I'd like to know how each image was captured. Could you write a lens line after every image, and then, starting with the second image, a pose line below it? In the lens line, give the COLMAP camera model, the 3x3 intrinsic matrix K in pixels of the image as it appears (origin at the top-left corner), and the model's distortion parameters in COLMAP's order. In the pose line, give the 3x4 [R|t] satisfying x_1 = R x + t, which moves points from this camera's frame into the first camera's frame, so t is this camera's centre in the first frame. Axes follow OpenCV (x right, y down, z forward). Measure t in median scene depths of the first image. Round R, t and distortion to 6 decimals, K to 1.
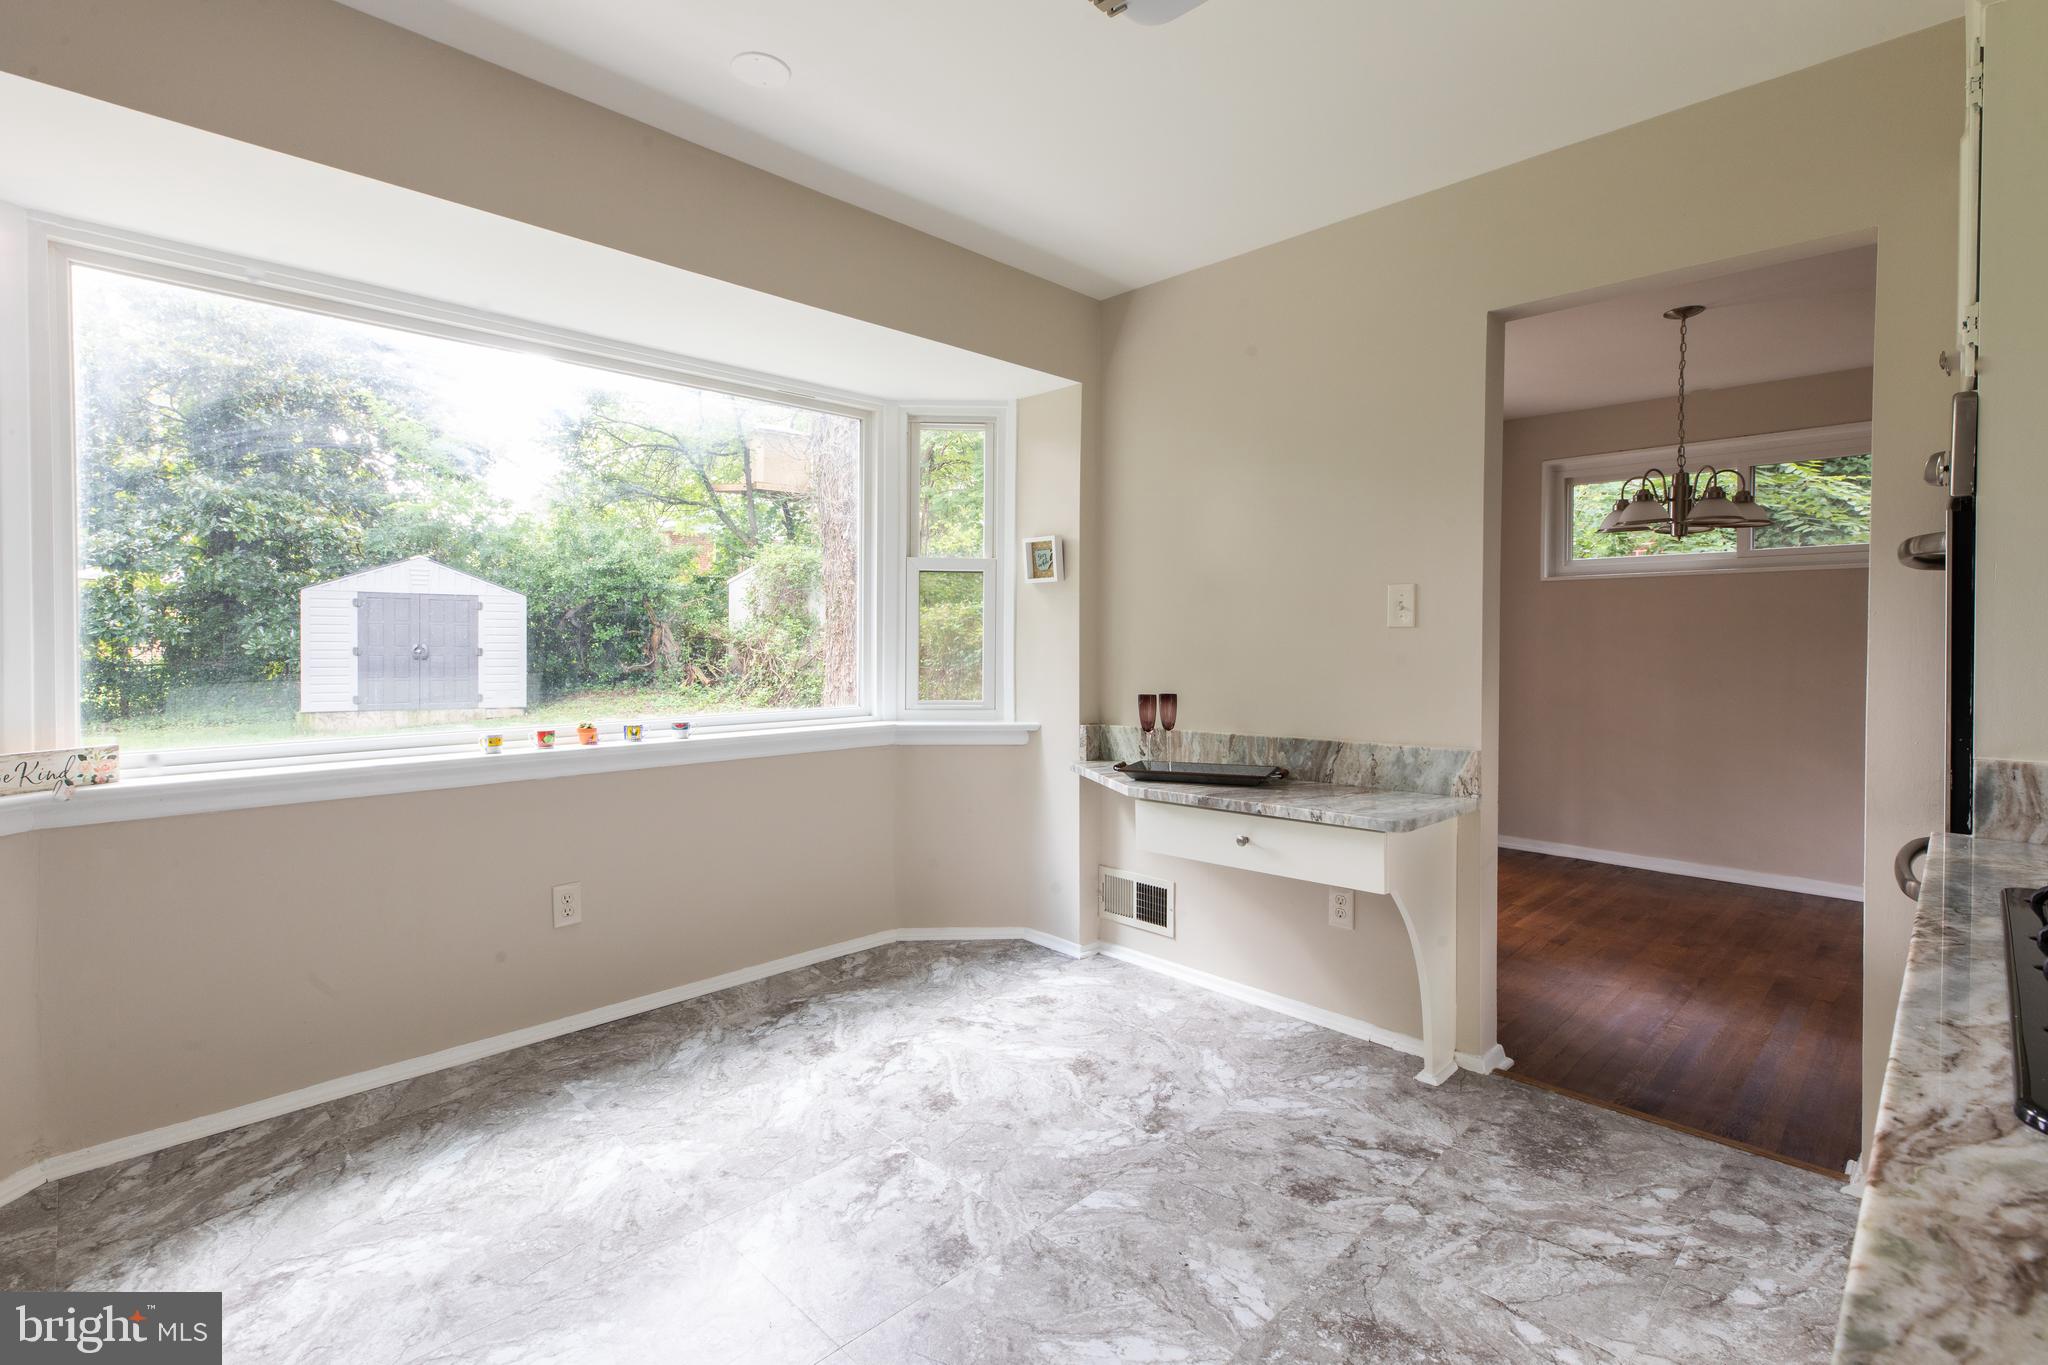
lens RADIAL K [[950.6, 0, 1004.0], [0, 950.6, 653.3], [0, 0, 1]] dist [0.002923, -0.000026]
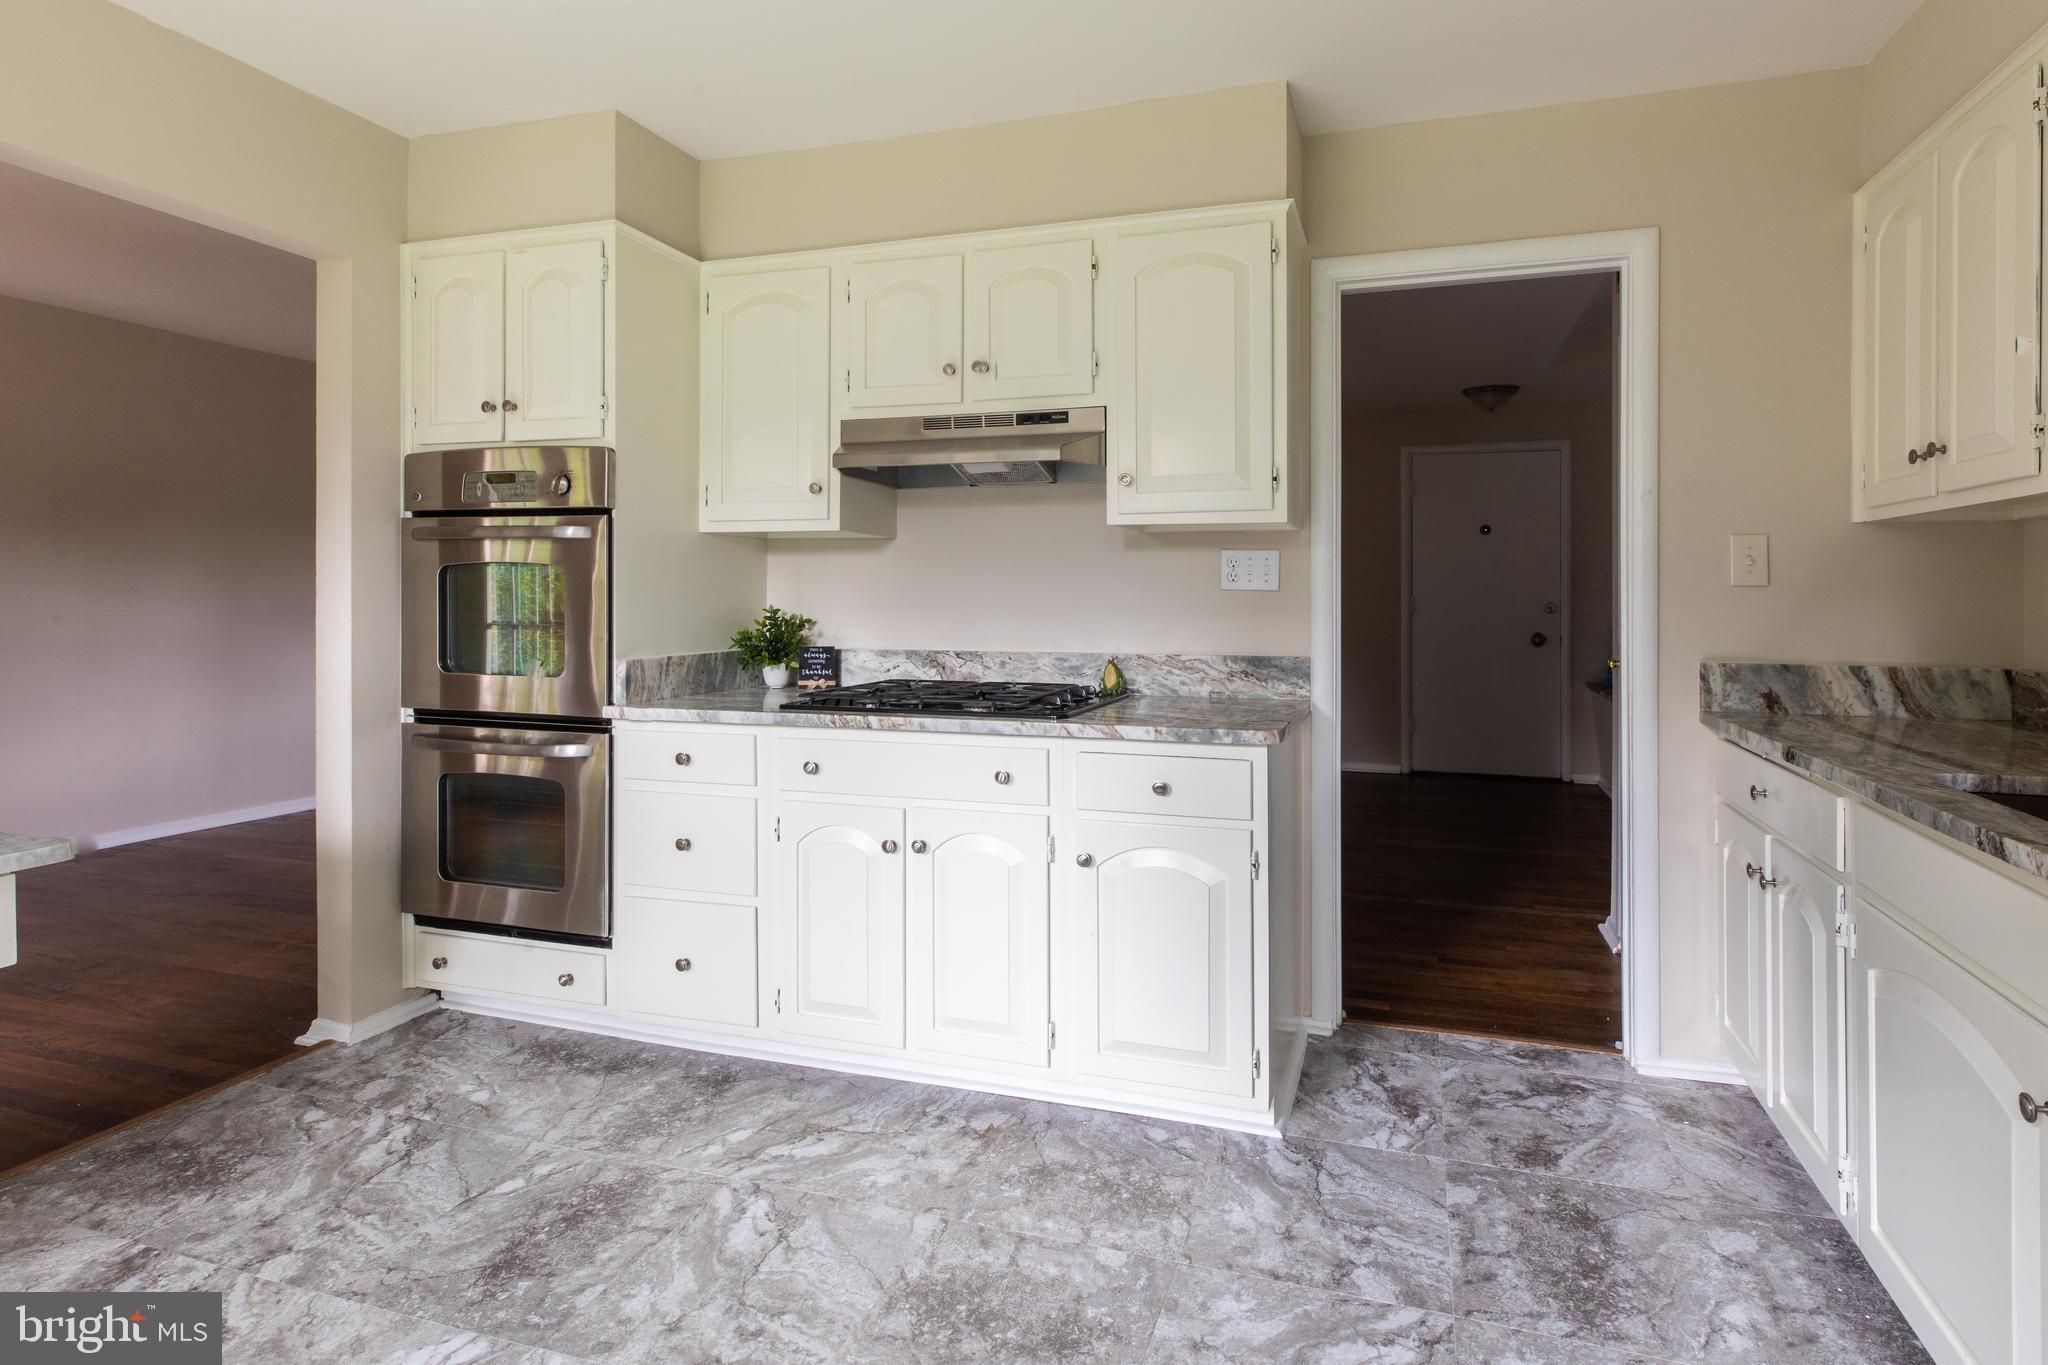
lens RADIAL K [[973.2, 0, 1135.5], [0, 973.2, 597.7], [0, 0, 1]] dist [0.002116, 0.000154]
pose [[-0.503643, -0.005592, 0.863894, -0.571811], [0.004683, 0.999947, 0.009202, -0.012277], [-0.863899, 0.008680, -0.503590, 0.615088]]
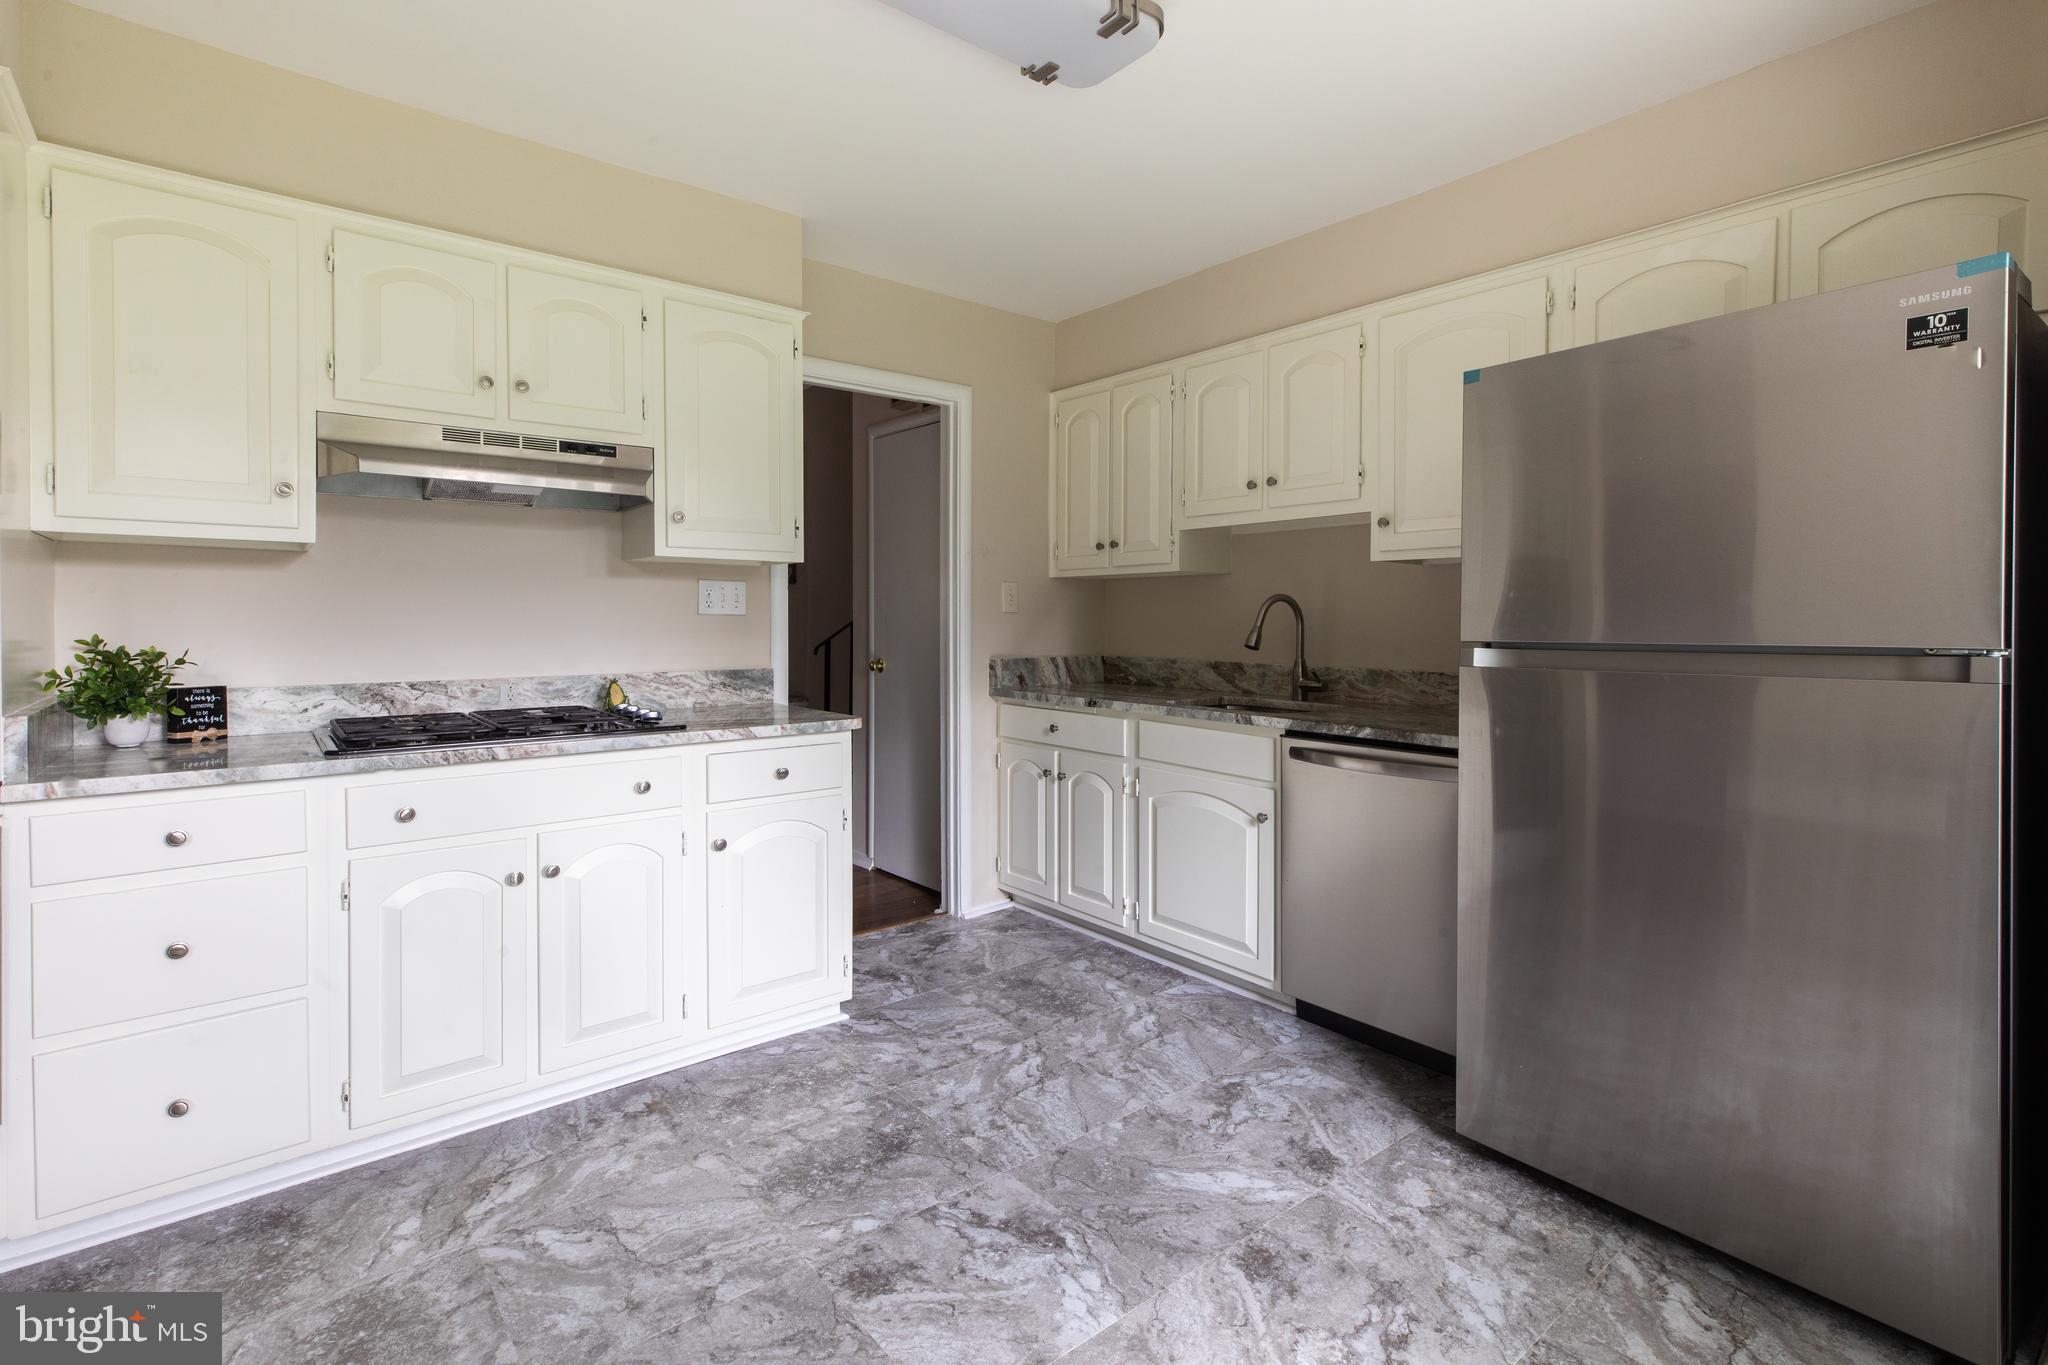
lens RADIAL K [[951.1, 0, 1028.5], [0, 951.1, 633.7], [0, 0, 1]] dist [-0.002103, -0.000406]
pose [[-0.996889, -0.004614, 0.078684, -0.195265], [-0.002437, 0.999612, 0.027744, -0.020803], [-0.078781, 0.027466, -0.996513, 1.190458]]
